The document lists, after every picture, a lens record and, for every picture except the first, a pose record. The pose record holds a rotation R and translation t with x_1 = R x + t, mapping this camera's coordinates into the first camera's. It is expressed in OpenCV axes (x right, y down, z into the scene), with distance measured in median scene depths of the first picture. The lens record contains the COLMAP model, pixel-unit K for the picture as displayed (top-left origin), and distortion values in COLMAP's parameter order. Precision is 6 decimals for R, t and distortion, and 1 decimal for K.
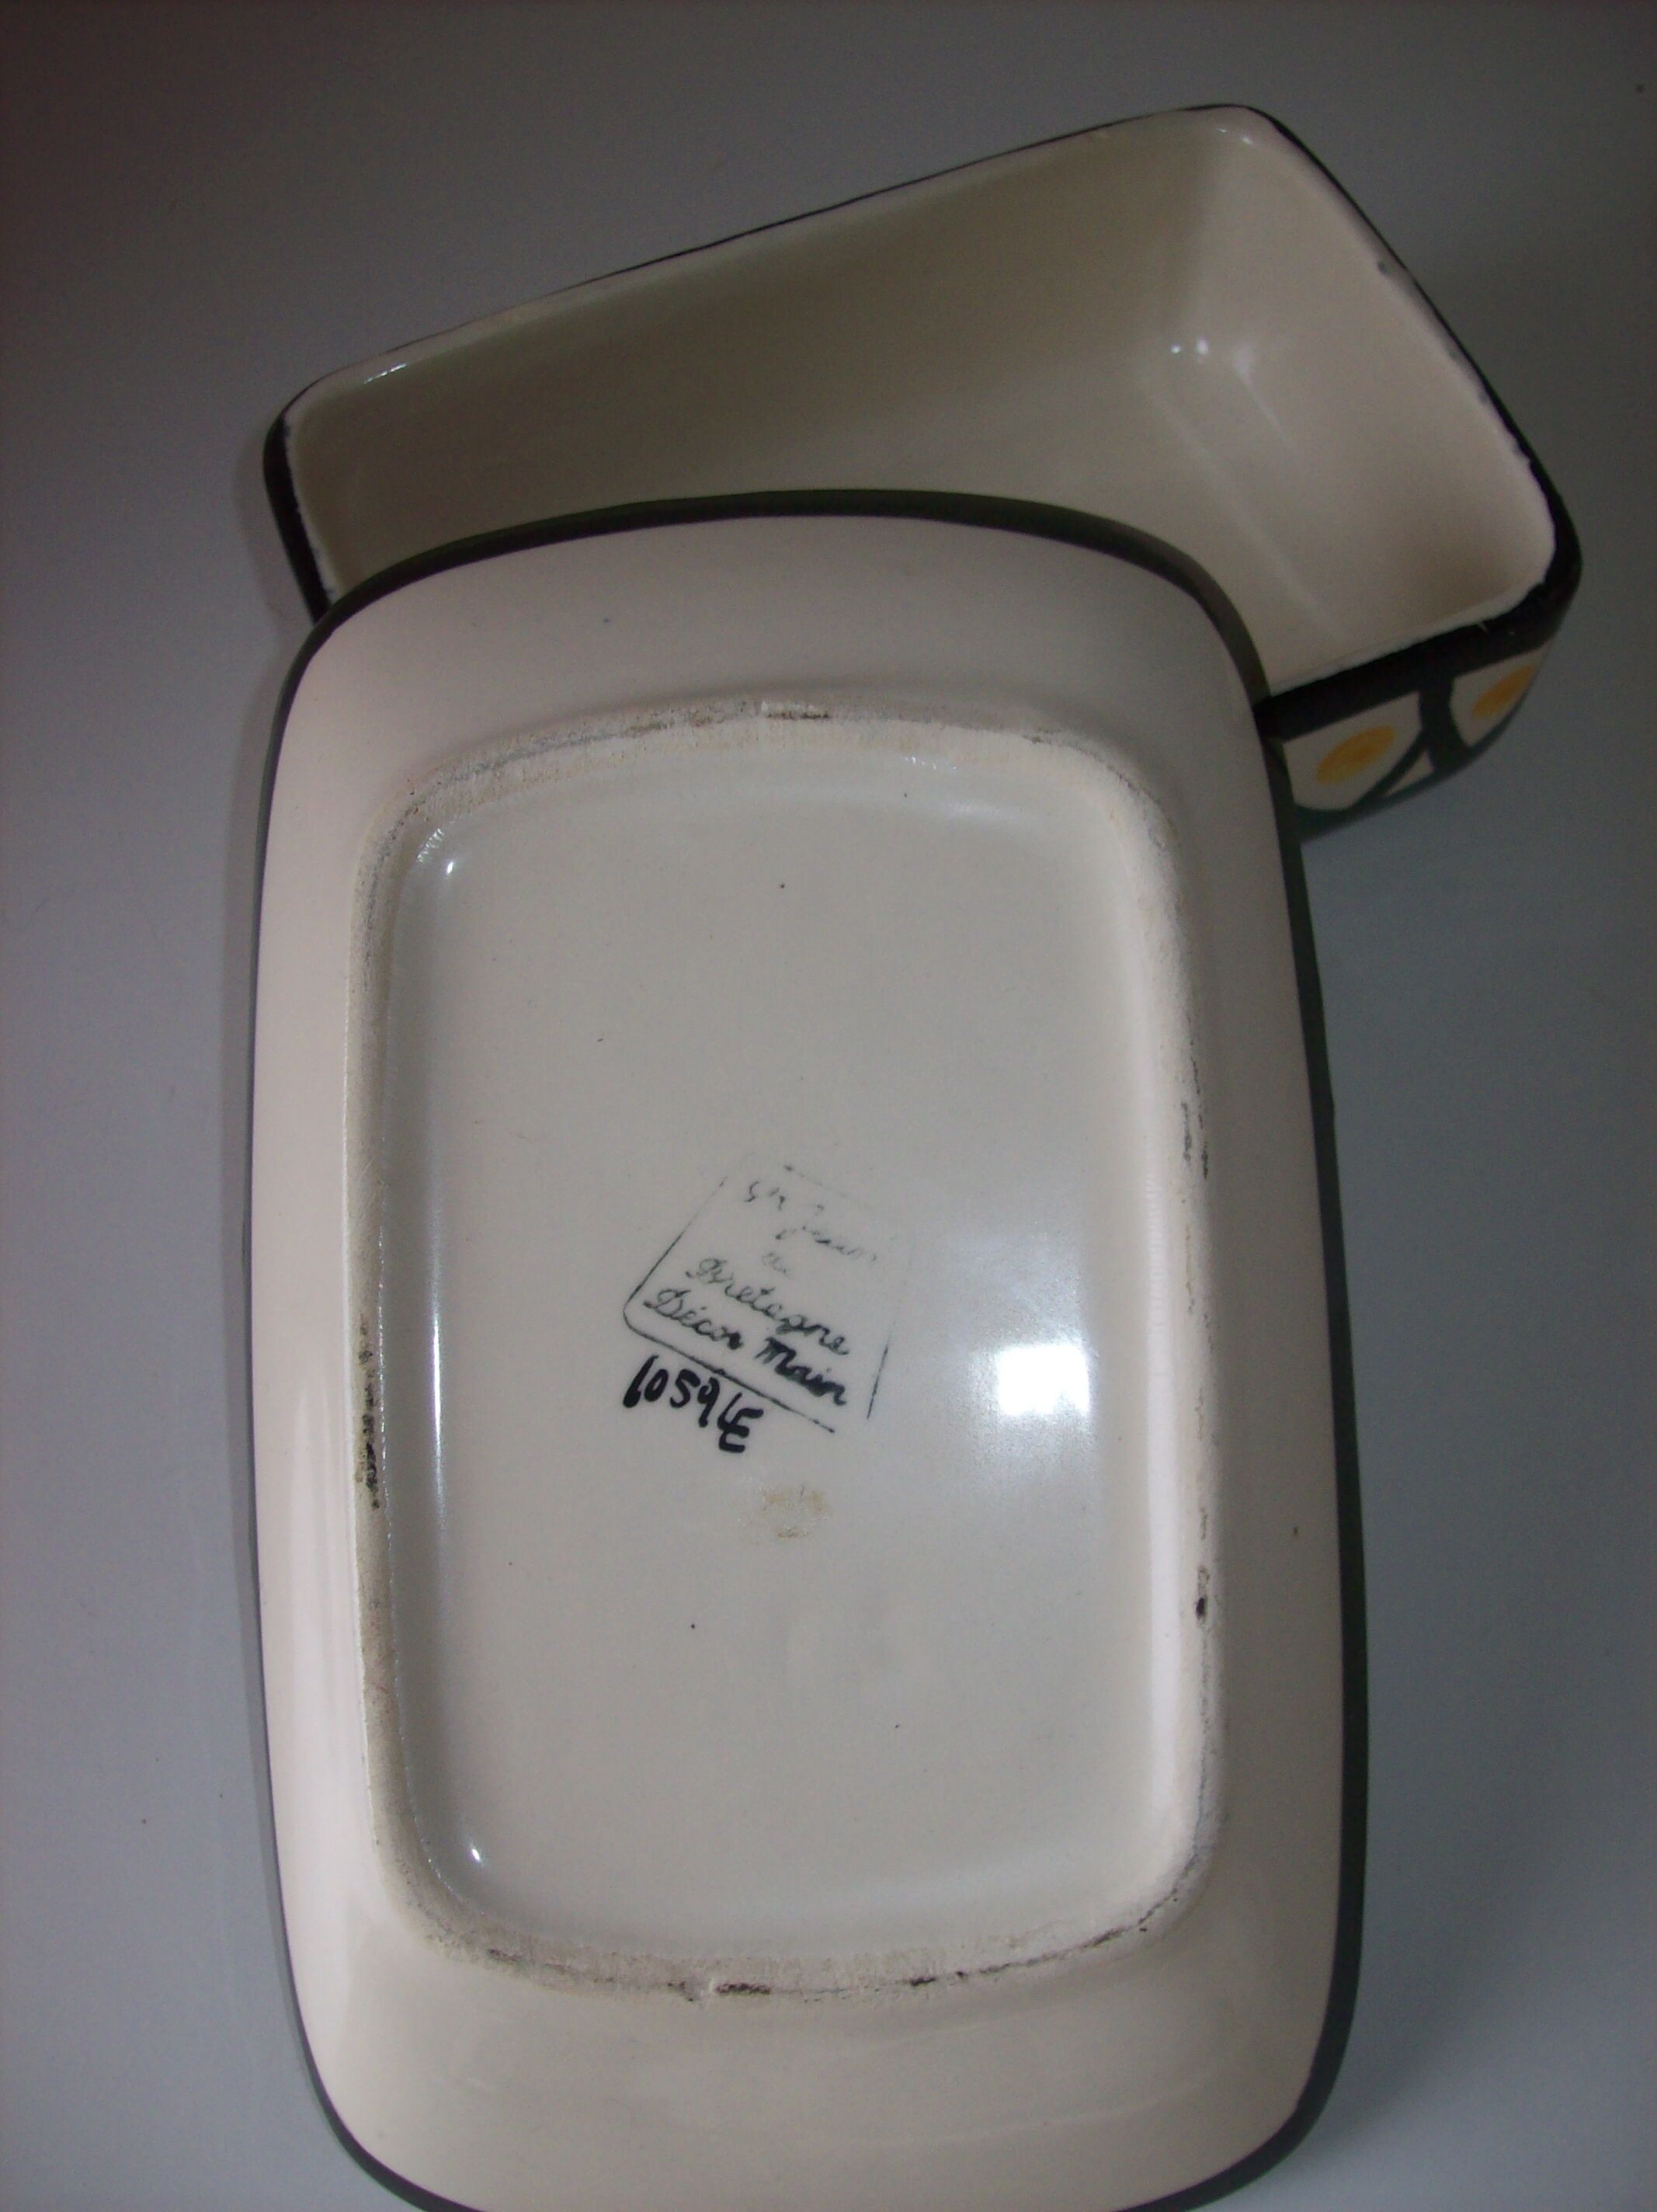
lens RADIAL K [[2292.6, 0, 834.7], [0, 2292.6, 1228.0], [0, 0, 1]] dist [-0.156611, 0.000795]
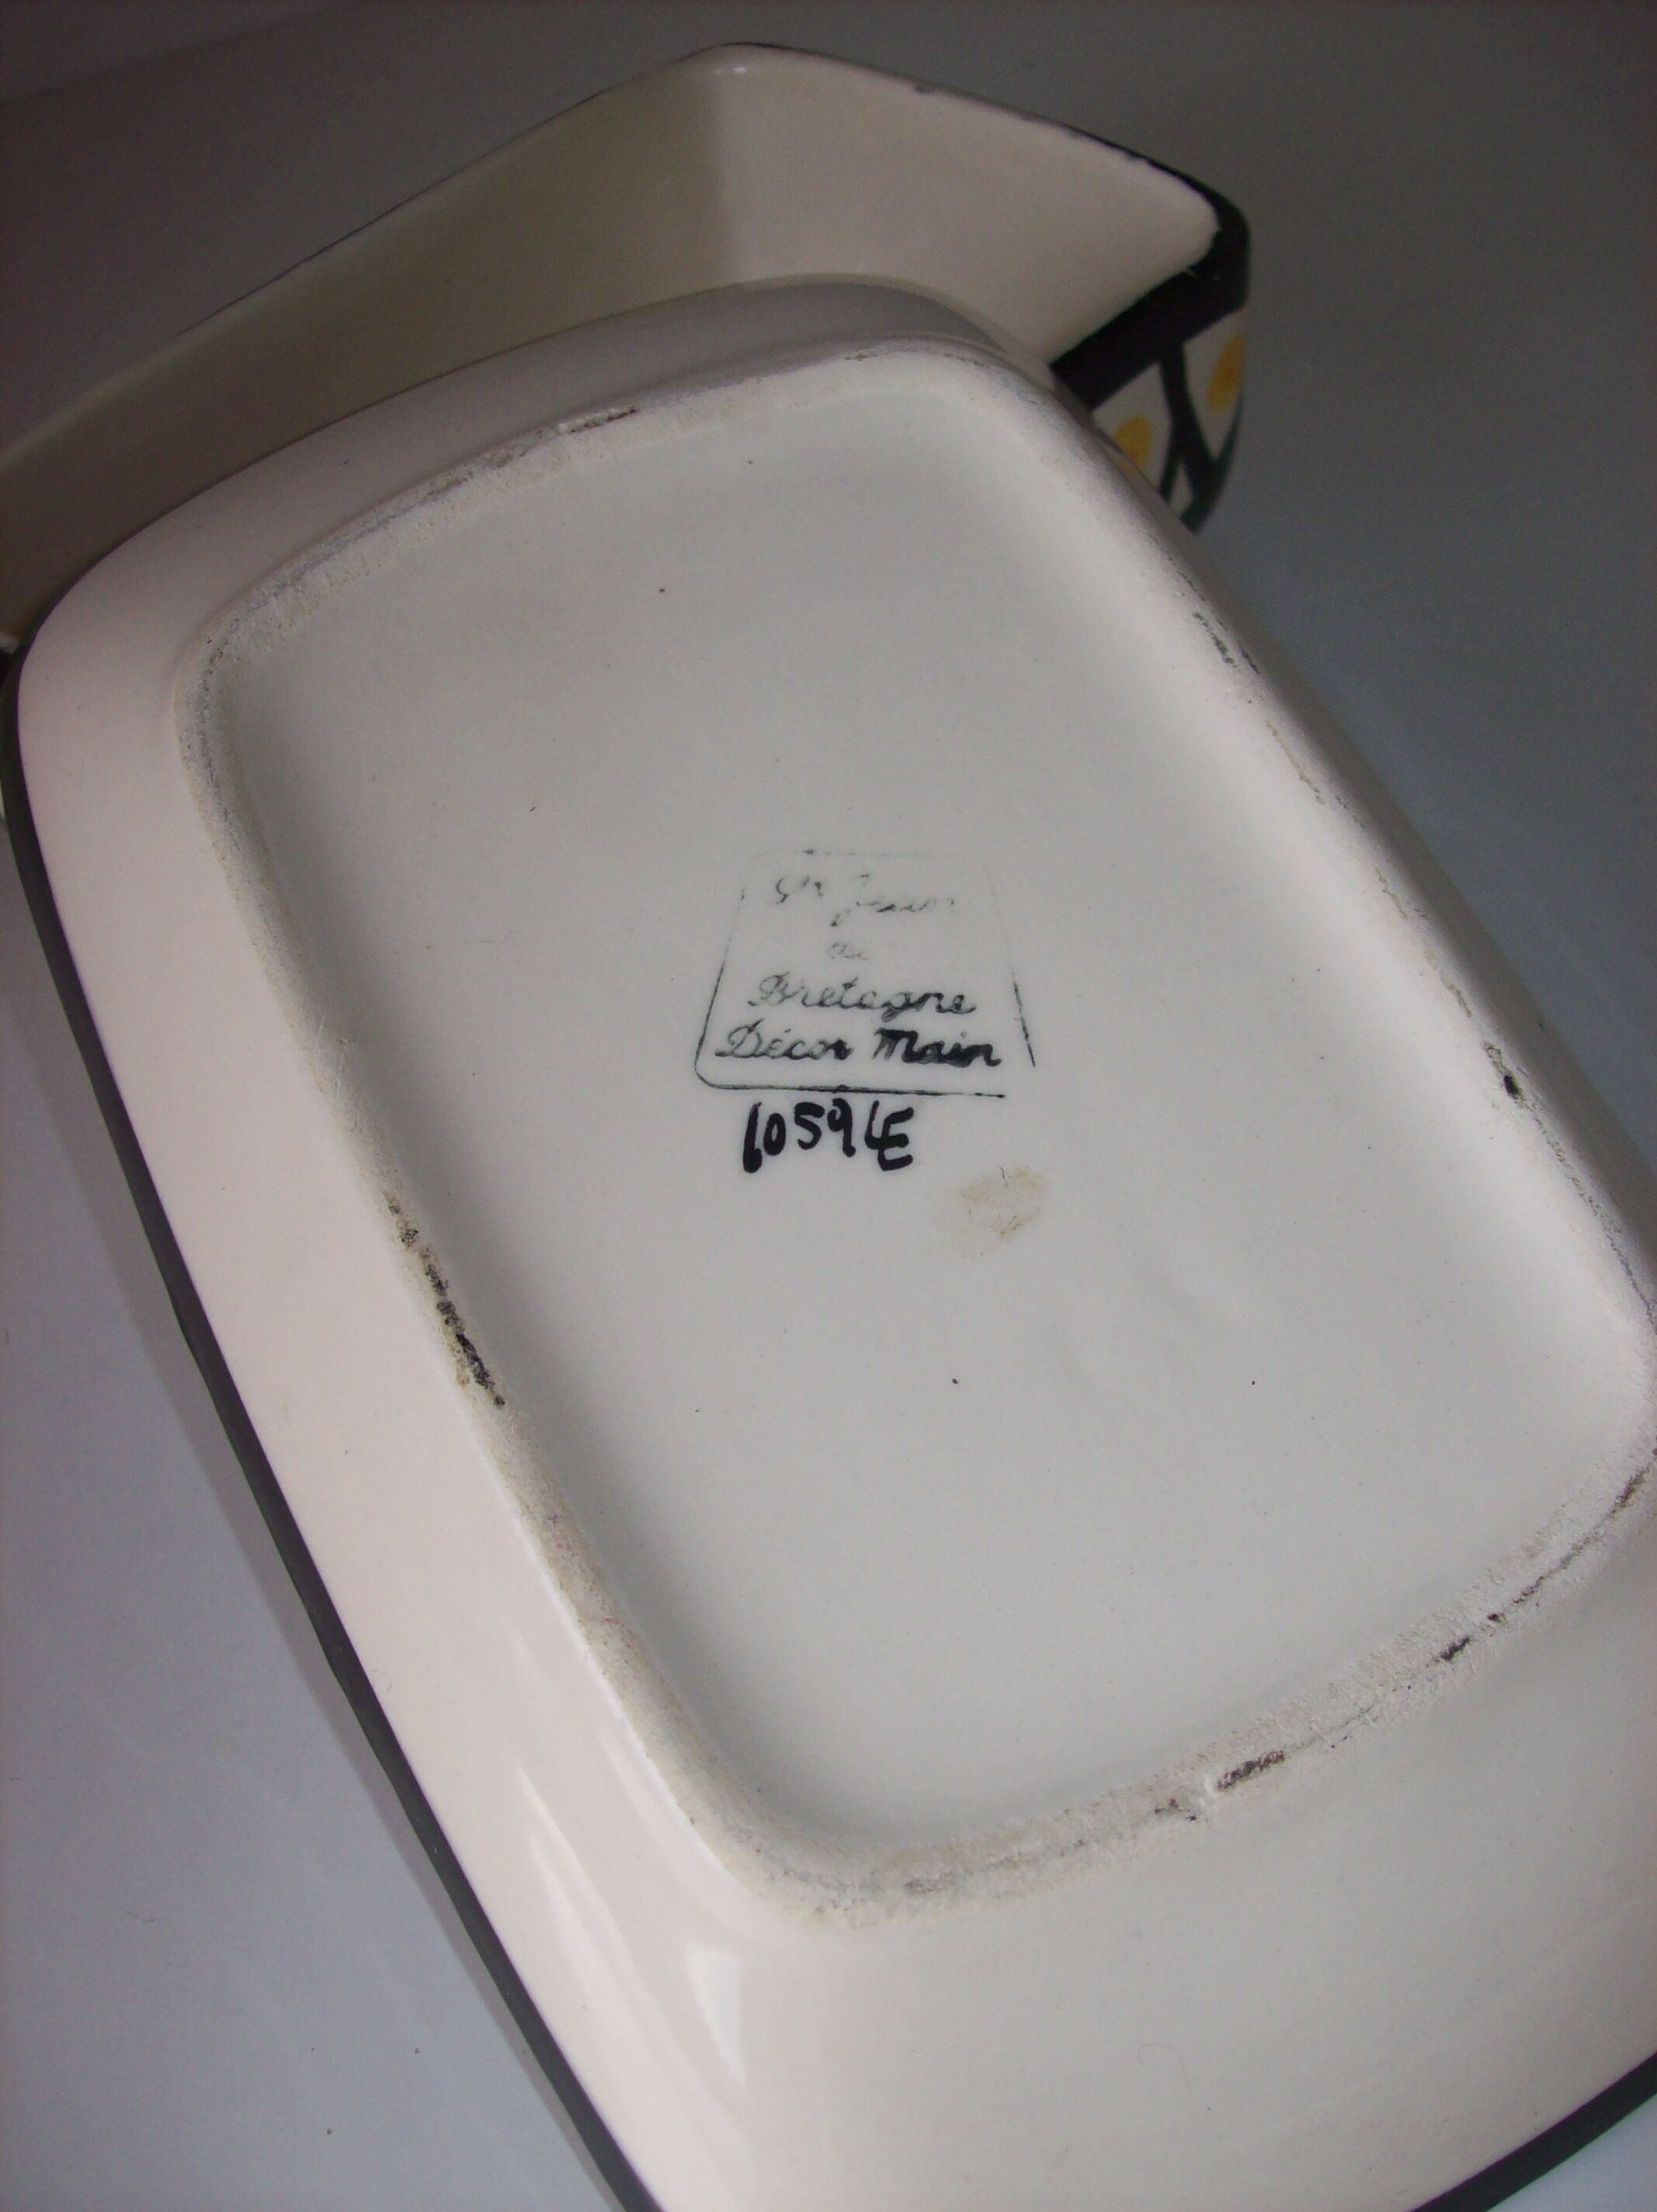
lens RADIAL K [[2292.6, 0, 834.7], [0, 2292.6, 1228.0], [0, 0, 1]] dist [-0.156611, 0.000795]
pose [[0.901268, -0.377907, 0.211901, -0.237000], [0.423268, 0.872428, -0.244366, 0.296148], [-0.092521, 0.309930, 0.946247, 0.270735]]
